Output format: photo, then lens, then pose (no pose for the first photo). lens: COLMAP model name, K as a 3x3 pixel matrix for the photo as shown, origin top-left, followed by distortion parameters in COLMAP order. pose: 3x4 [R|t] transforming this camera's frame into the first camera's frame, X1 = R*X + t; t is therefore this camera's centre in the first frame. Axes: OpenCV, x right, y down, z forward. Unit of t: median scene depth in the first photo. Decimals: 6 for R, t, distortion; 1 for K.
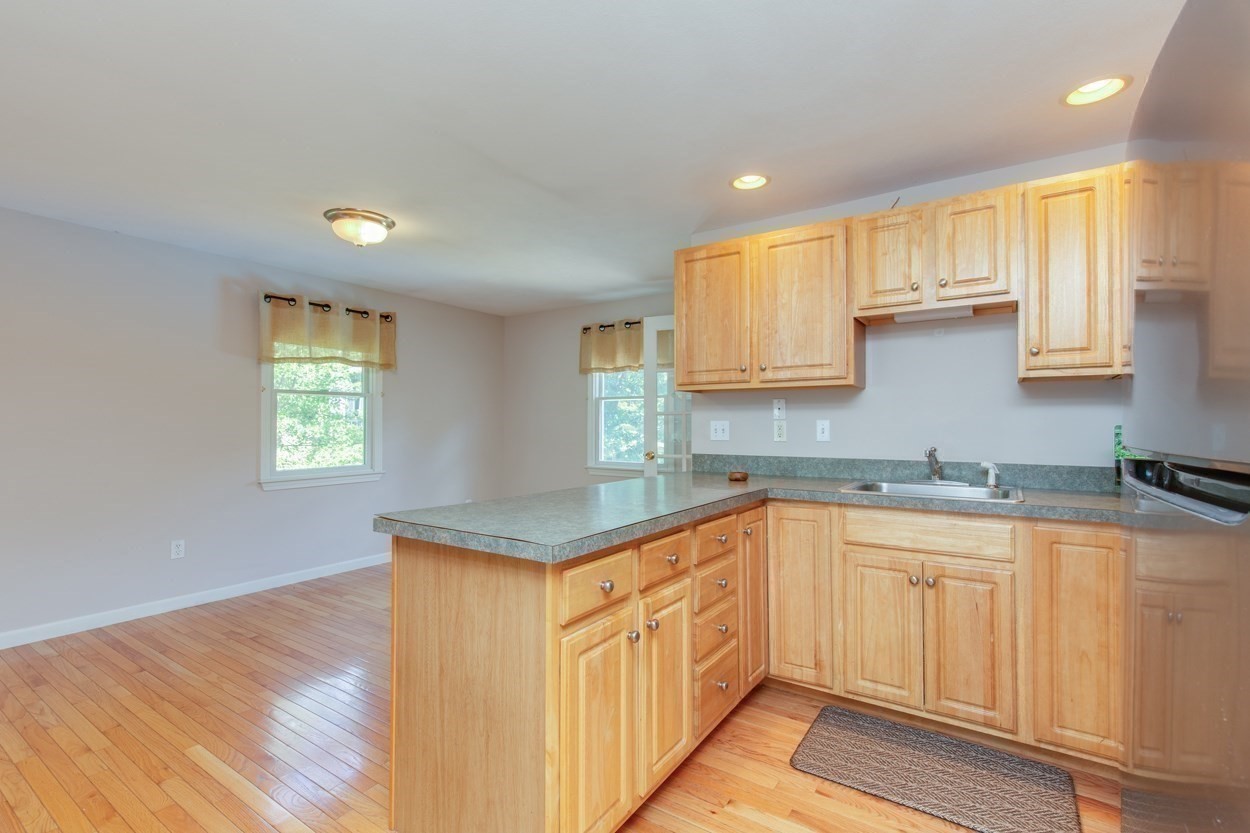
lens RADIAL K [[574.0, 0, 618.1], [0, 574.0, 413.3], [0, 0, 1]] dist [0.005601, -0.001575]
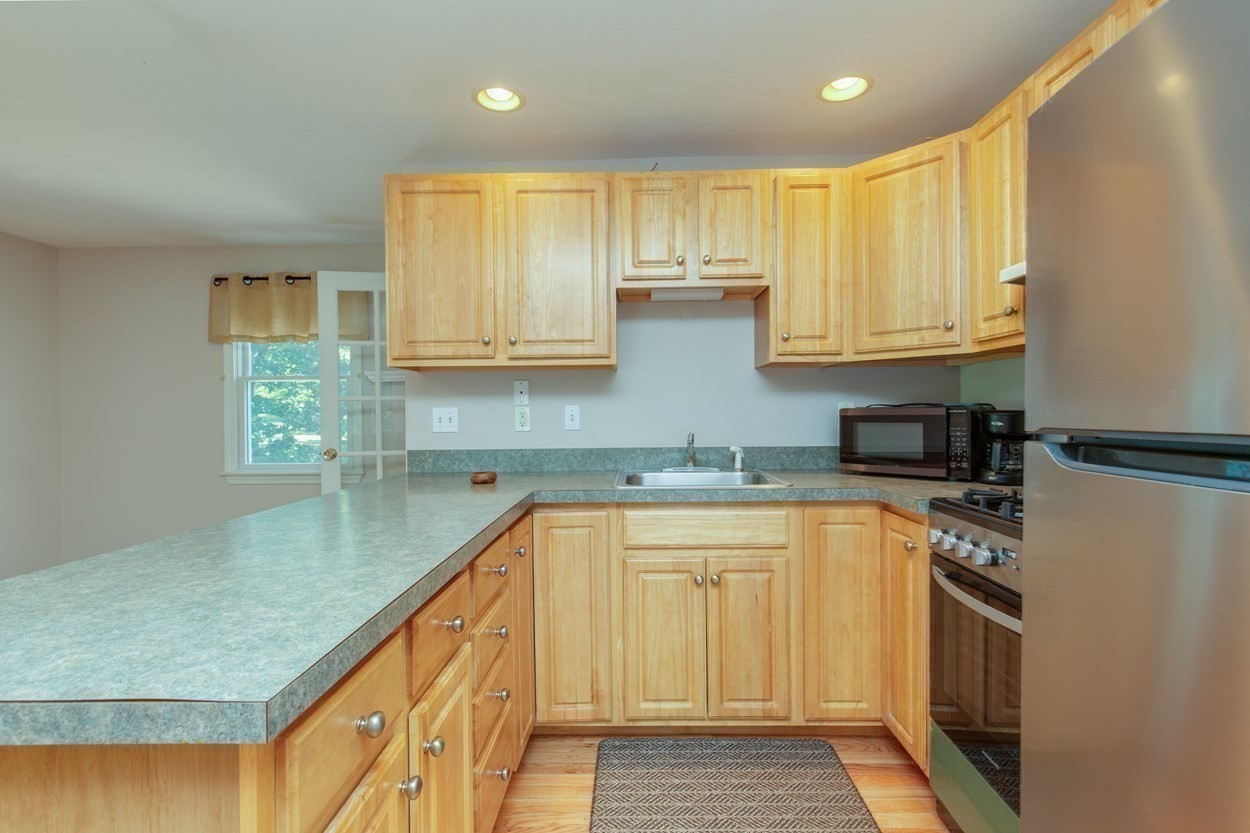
lens RADIAL K [[574.0, 0, 631.2], [0, 574.0, 415.8], [0, 0, 1]] dist [0.005601, -0.001575]
pose [[0.831771, -0.012505, 0.554978, -0.066635], [-0.001279, 0.999700, 0.024443, 0.007318], [-0.555118, -0.021041, 0.831506, 0.275782]]
